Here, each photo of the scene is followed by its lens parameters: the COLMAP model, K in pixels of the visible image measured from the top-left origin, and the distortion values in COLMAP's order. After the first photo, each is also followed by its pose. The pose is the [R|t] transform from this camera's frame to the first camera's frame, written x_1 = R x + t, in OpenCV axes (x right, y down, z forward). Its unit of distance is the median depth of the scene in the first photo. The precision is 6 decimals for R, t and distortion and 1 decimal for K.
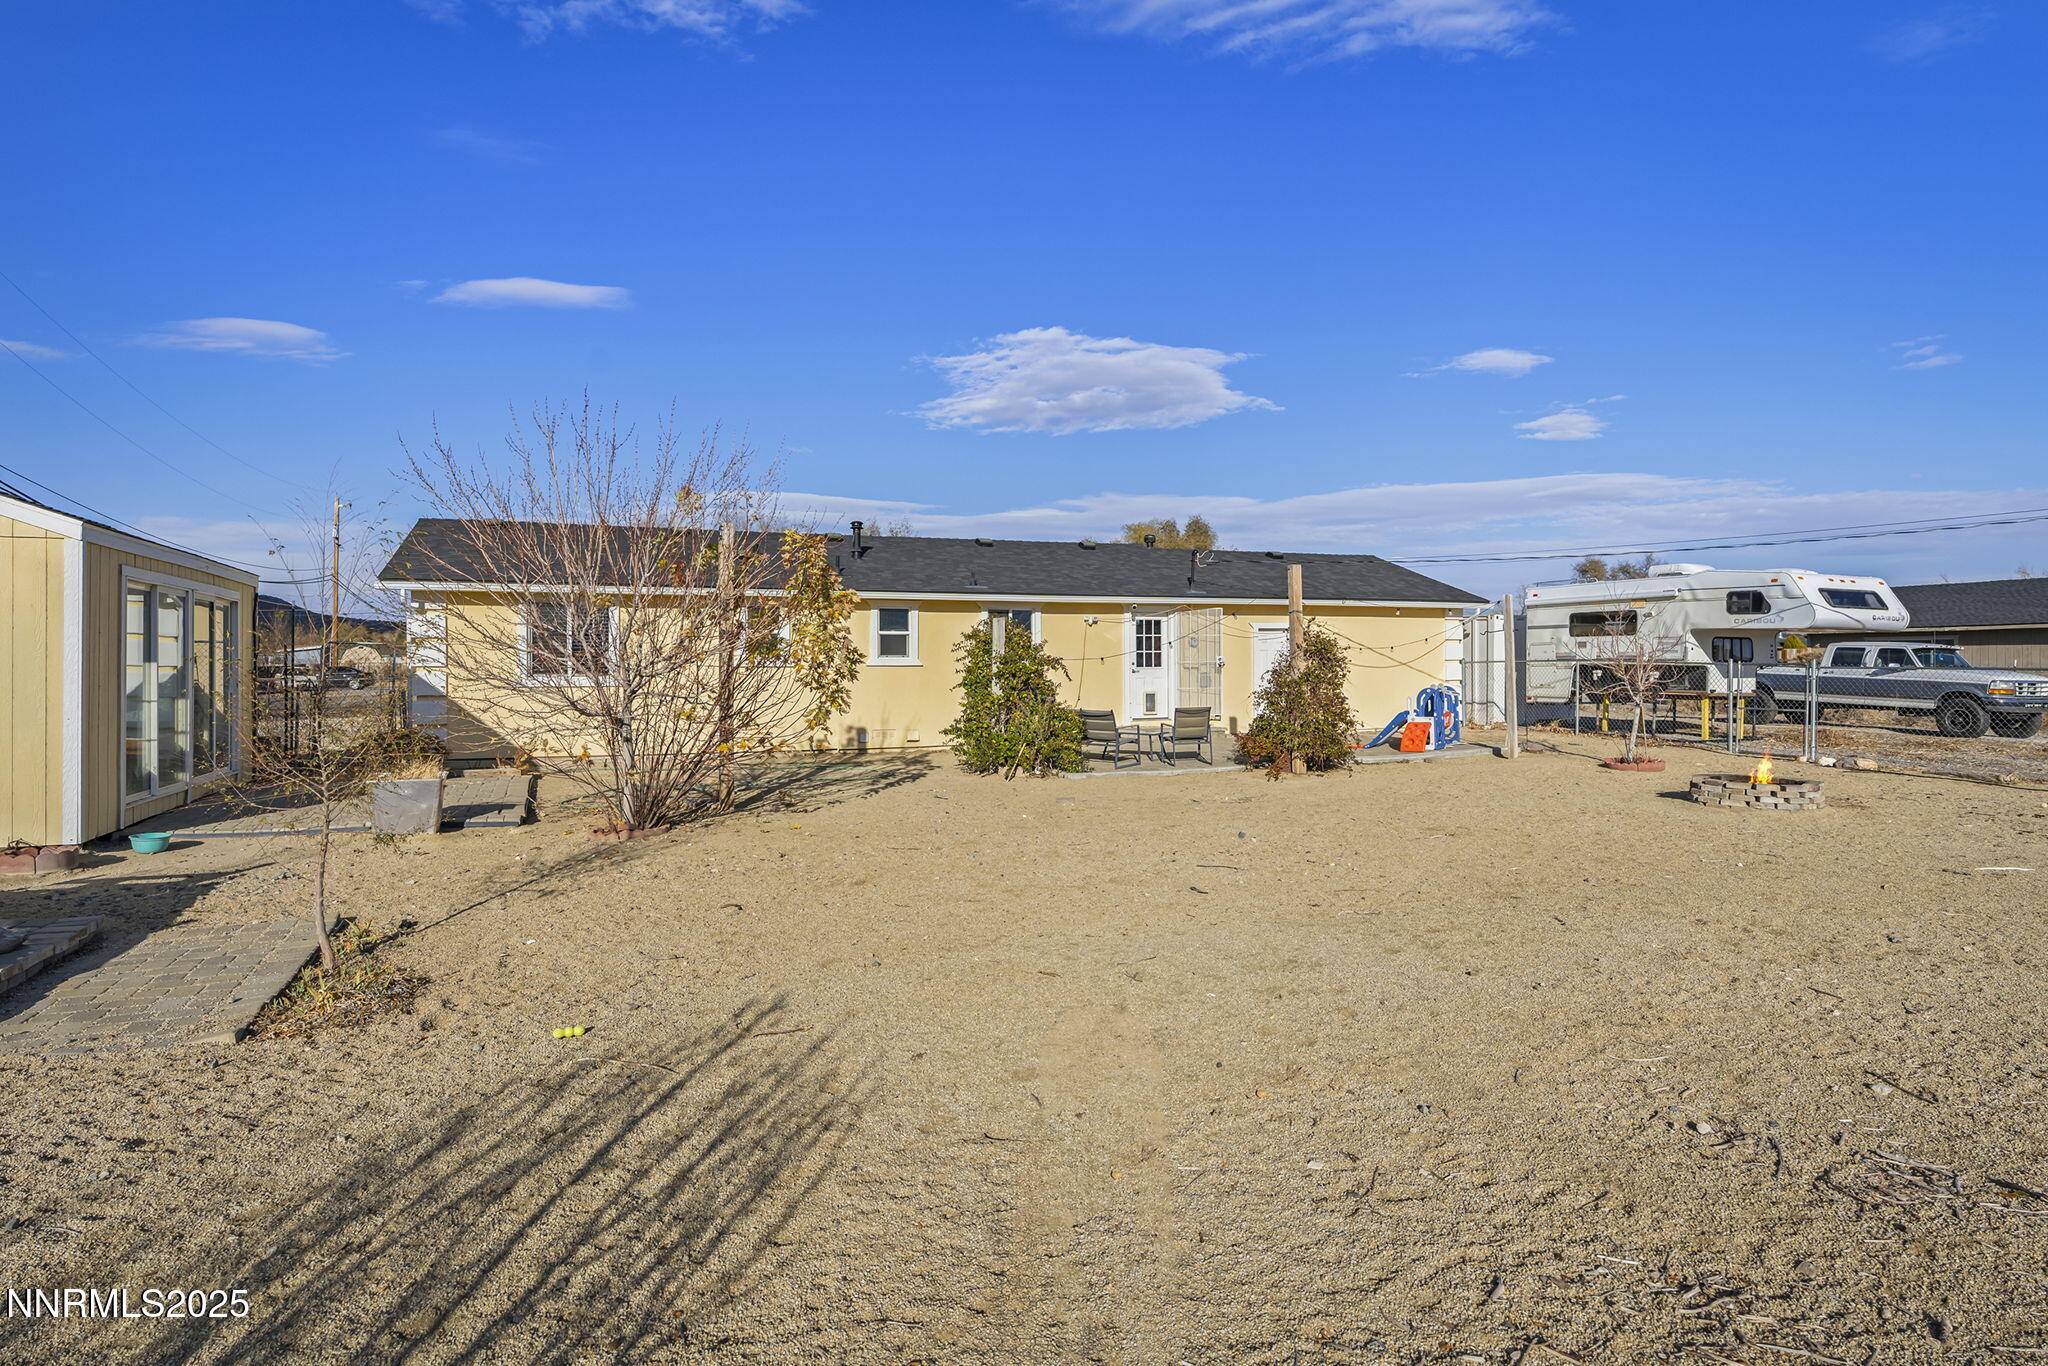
lens RADIAL K [[1005.7, 0, 1017.7], [0, 1005.7, 663.4], [0, 0, 1]] dist [-0.006250, -0.000446]
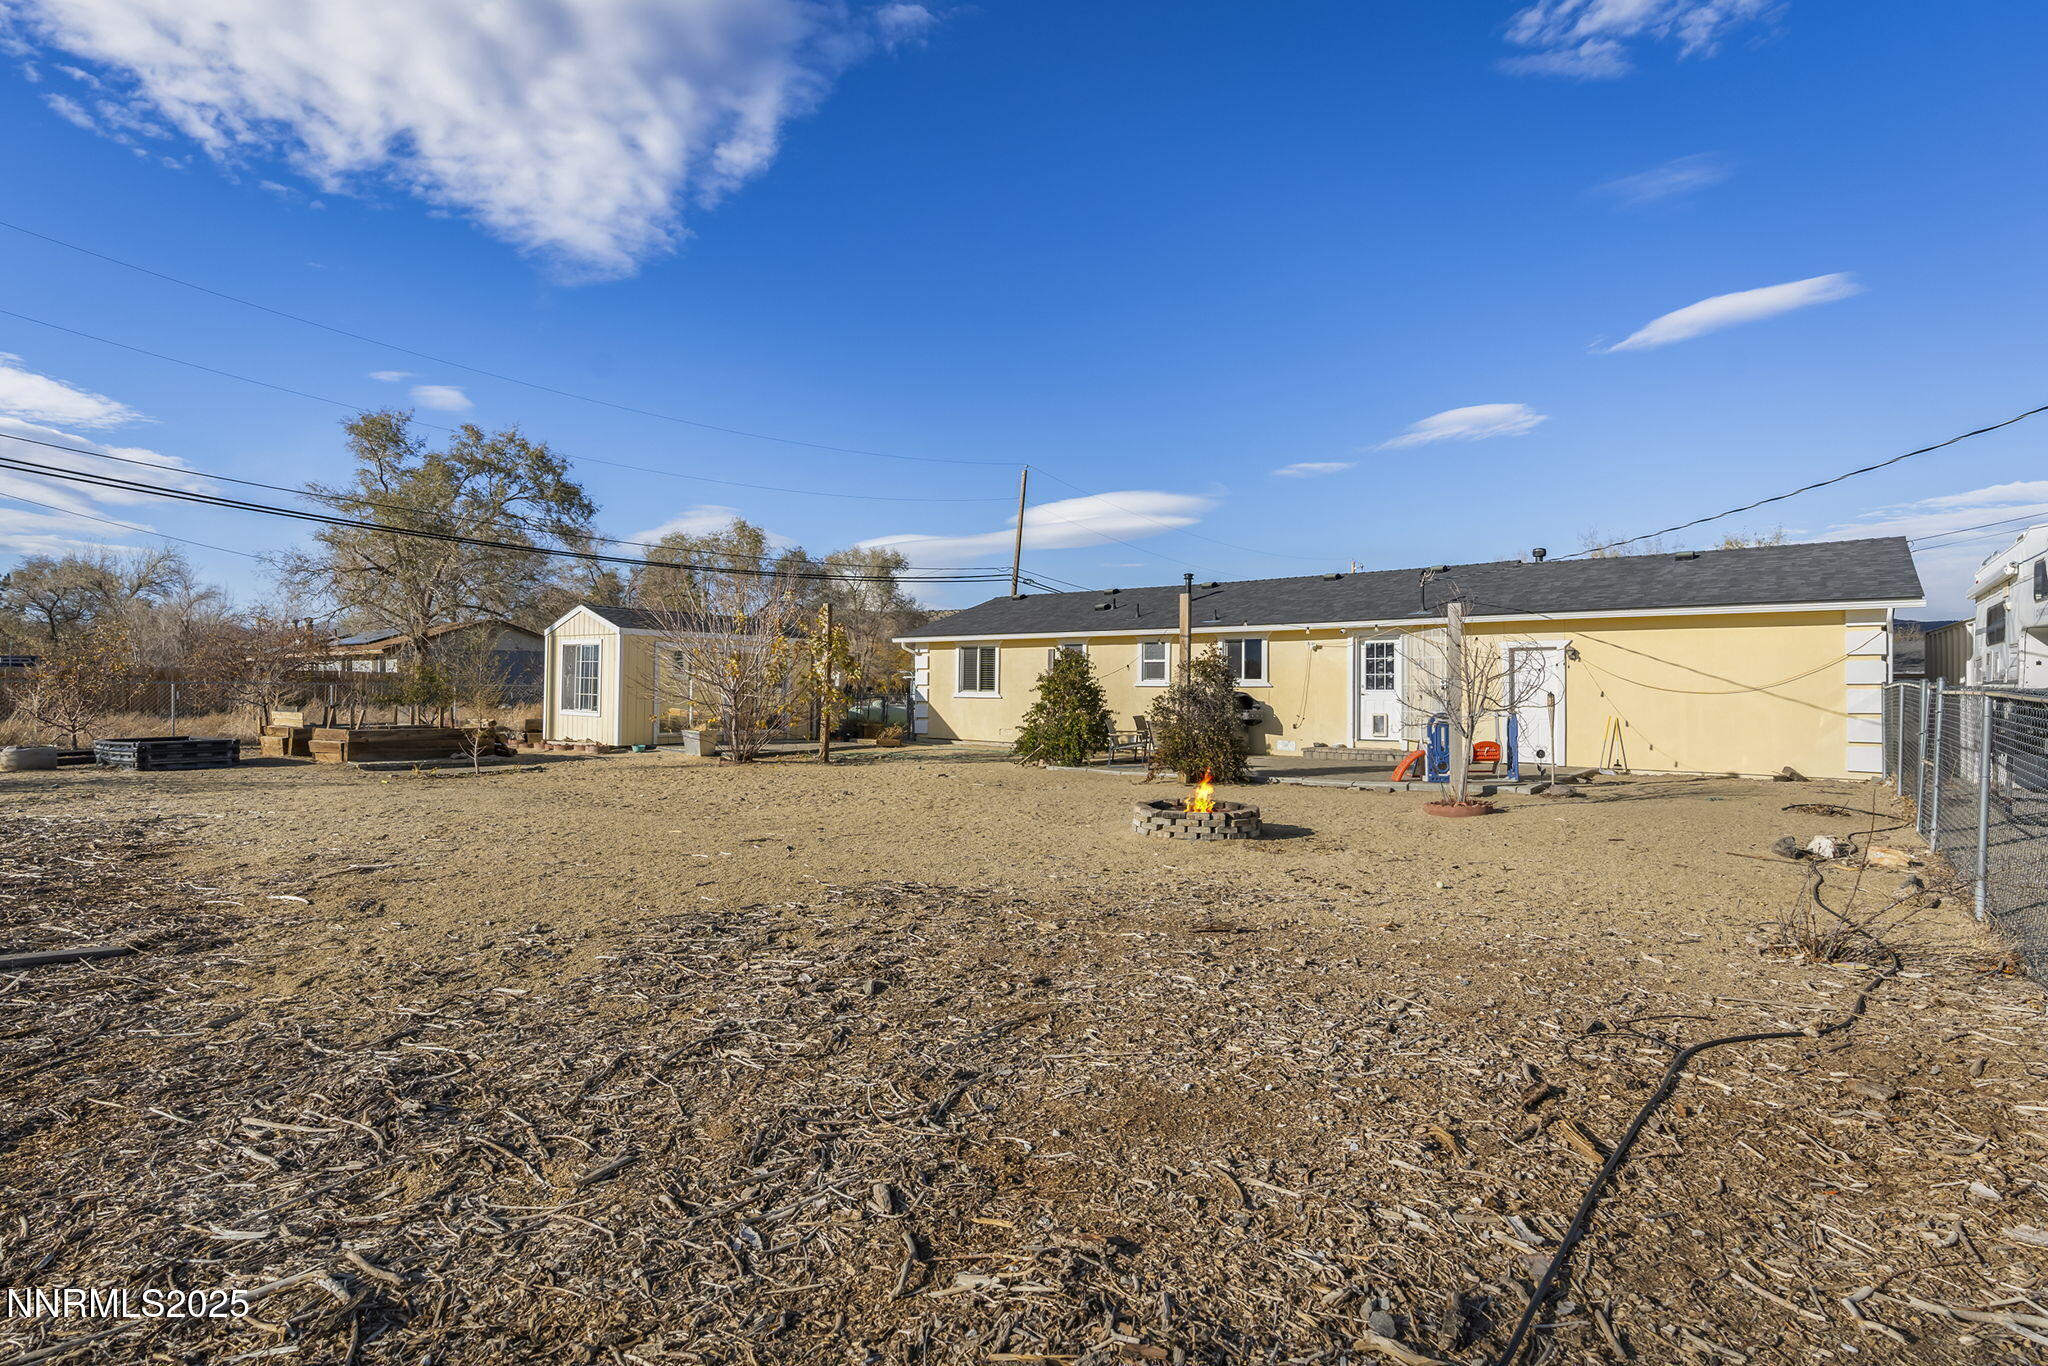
lens RADIAL K [[1005.7, 0, 1017.7], [0, 1005.7, 663.4], [0, 0, 1]] dist [-0.006250, -0.000446]
pose [[0.386412, -0.017175, -0.922166, 0.957489], [-0.010345, 0.999683, -0.022953, 0.004341], [0.922268, 0.018409, 0.386112, 0.281983]]
